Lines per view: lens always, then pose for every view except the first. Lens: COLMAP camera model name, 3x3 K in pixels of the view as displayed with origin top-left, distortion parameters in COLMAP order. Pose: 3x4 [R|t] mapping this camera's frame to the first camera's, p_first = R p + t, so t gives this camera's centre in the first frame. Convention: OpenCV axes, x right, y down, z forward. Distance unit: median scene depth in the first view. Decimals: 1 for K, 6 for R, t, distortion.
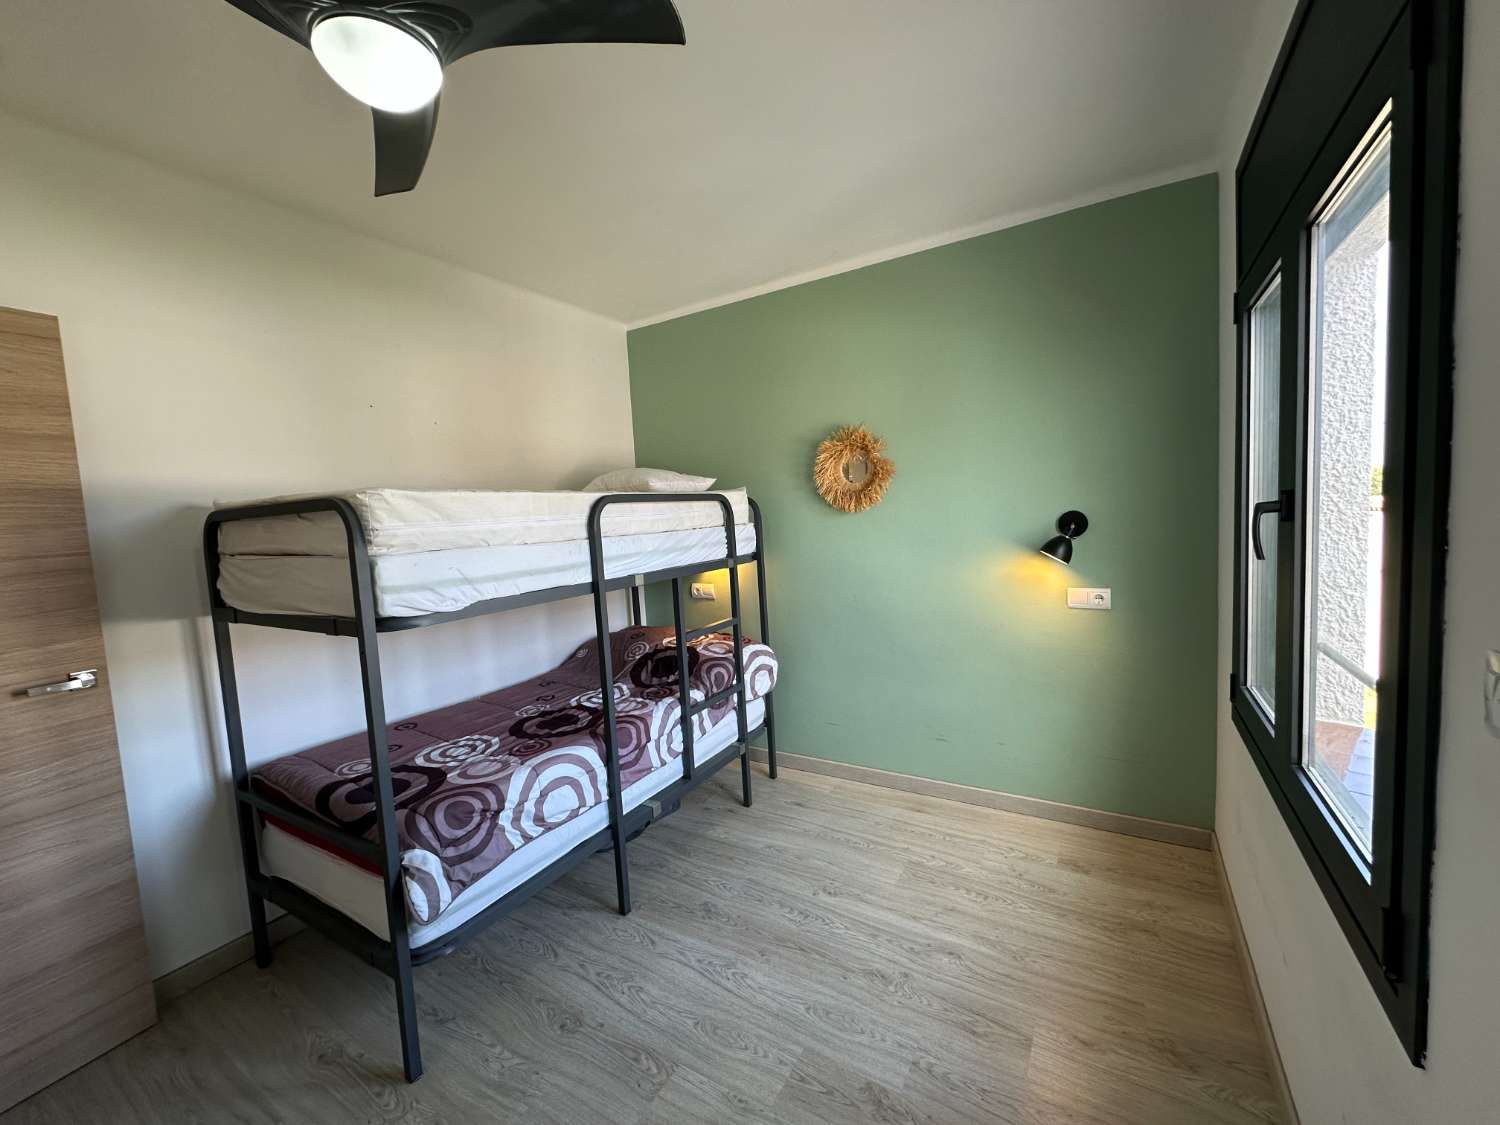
lens RADIAL K [[599.9, 0, 750.4], [0, 599.9, 562.4], [0, 0, 1]] dist [-0.000998, 0.000181]
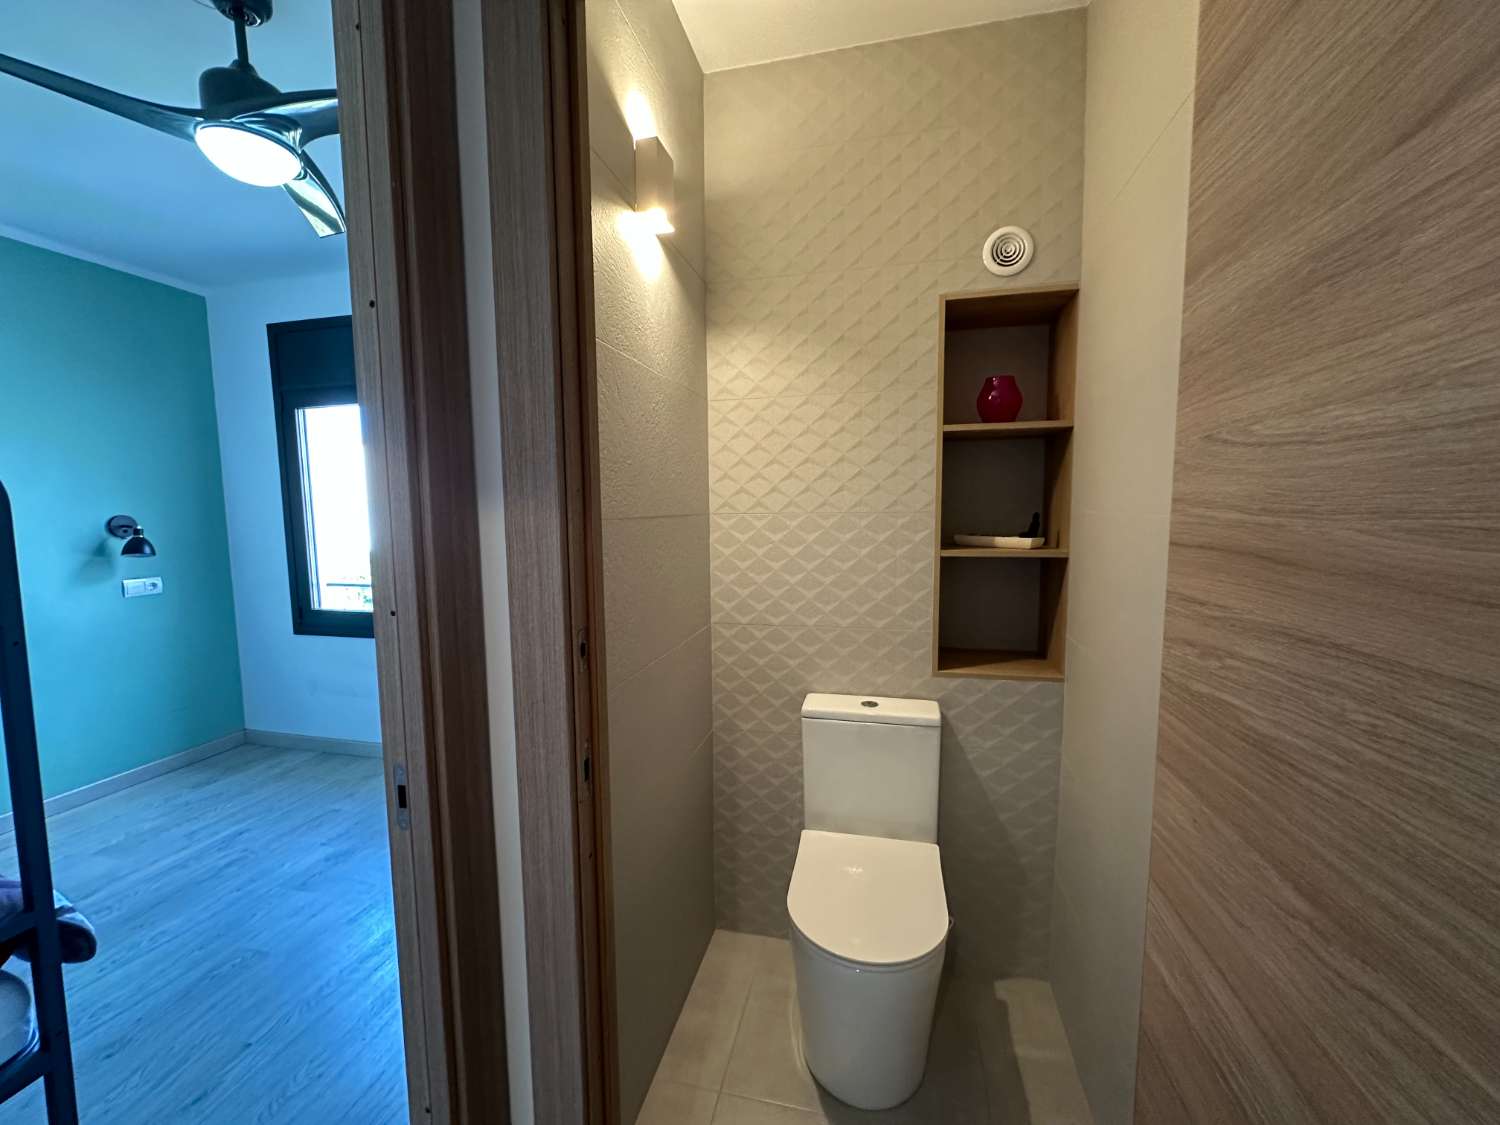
lens RADIAL K [[599.9, 0, 749.1], [0, 599.9, 564.0], [0, 0, 1]] dist [-0.000998, 0.000181]
pose [[-0.310404, -0.034759, 0.949969, -1.174001], [0.100051, 0.992586, 0.069010, 0.062342], [-0.945325, 0.116466, -0.304625, 0.232890]]
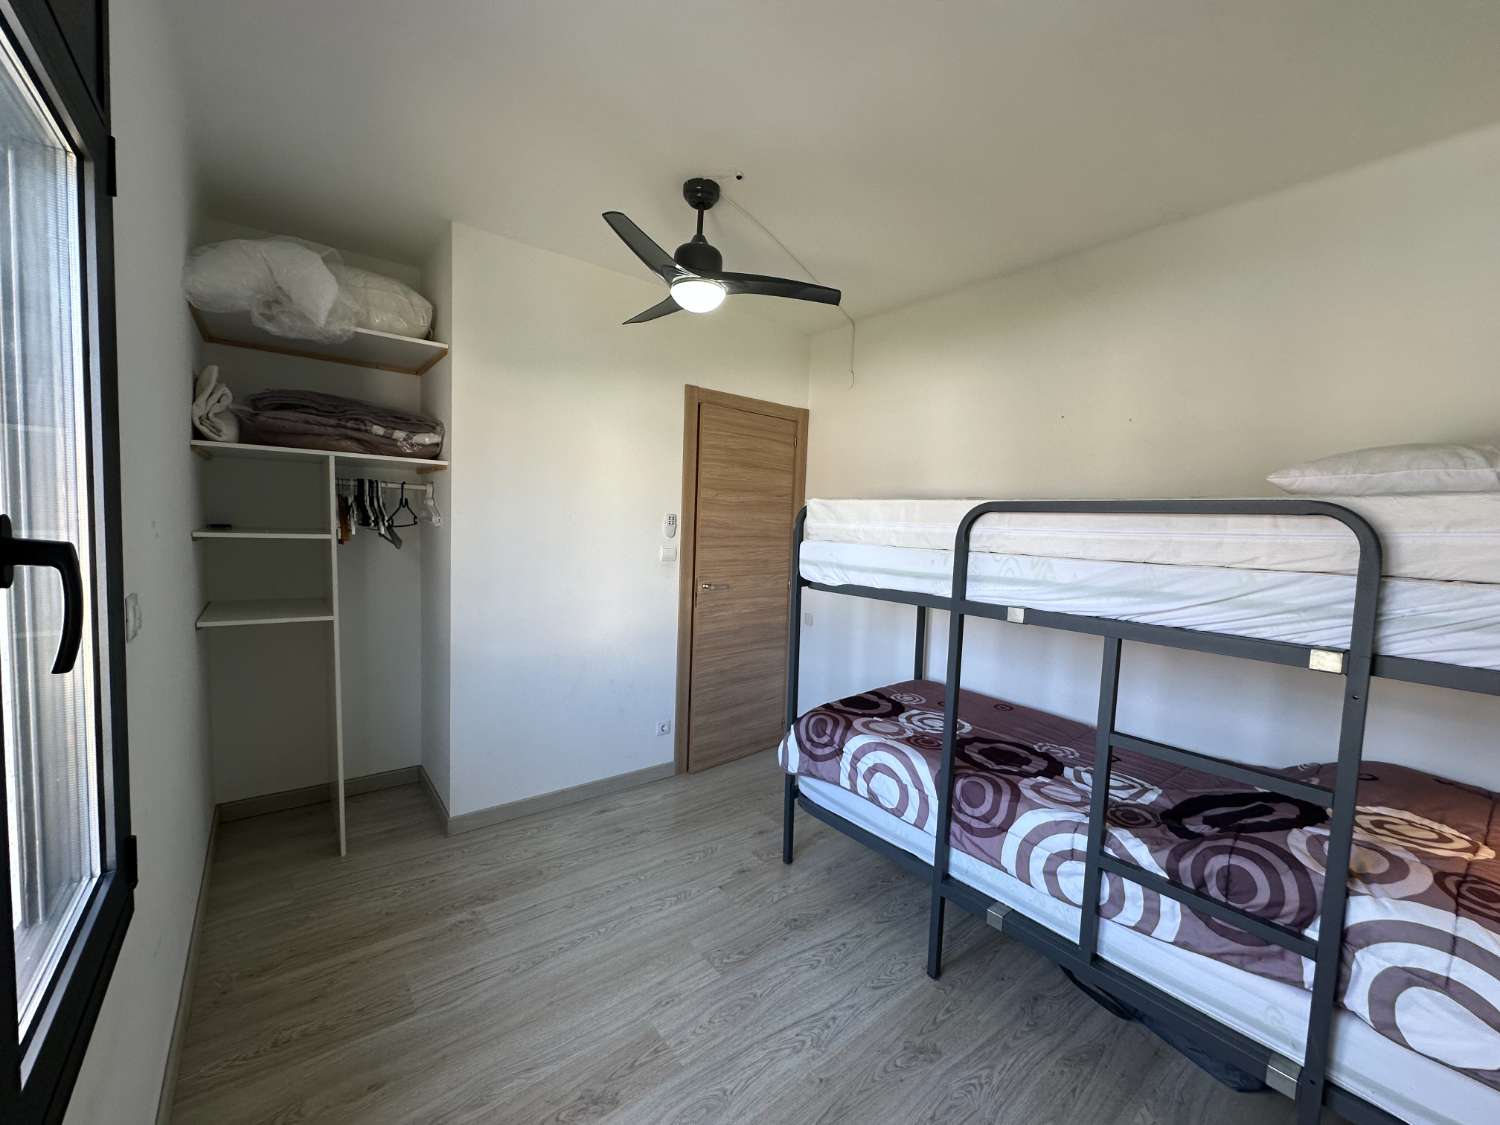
lens RADIAL K [[599.9, 0, 748.7], [0, 599.9, 559.6], [0, 0, 1]] dist [-0.000998, 0.000181]
pose [[-0.351958, 0.102108, -0.930430, 0.677590], [-0.094347, 0.985100, 0.143796, -0.125835], [0.931249, 0.138393, -0.337081, 1.008287]]
